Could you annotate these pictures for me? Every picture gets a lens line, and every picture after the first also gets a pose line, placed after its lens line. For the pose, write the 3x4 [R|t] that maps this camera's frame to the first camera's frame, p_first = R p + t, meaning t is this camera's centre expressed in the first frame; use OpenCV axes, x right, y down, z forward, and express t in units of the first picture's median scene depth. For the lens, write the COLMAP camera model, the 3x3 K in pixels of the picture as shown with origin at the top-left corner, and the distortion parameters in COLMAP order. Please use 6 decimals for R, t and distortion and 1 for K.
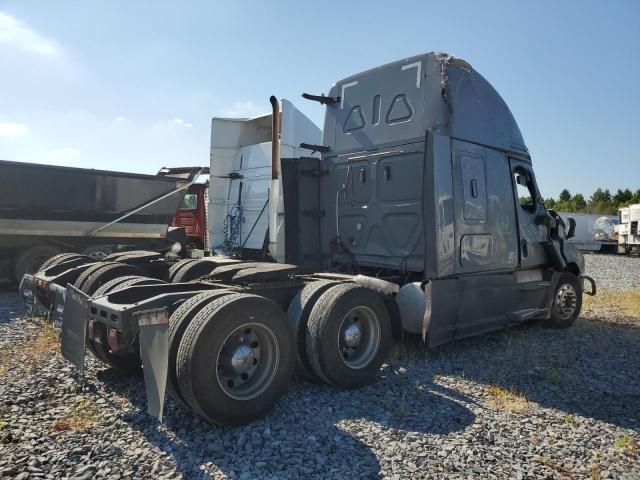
lens RADIAL K [[490.3, 0, 320.0], [0, 490.3, 240.0], [0, 0, 1]] dist [-0.002080, 0.002427]
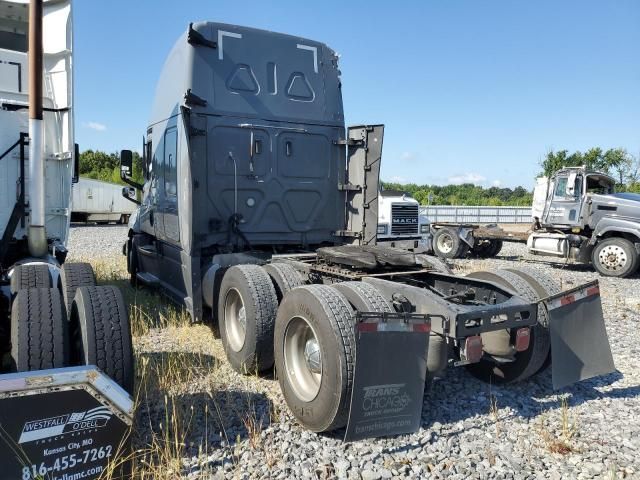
lens RADIAL K [[490.3, 0, 320.0], [0, 490.3, 240.0], [0, 0, 1]] dist [-0.002080, 0.002427]
pose [[0.216130, -0.079149, 0.973151, -0.806849], [0.013238, 0.996855, 0.078137, -0.027567], [-0.976275, -0.004005, 0.216498, 0.705712]]
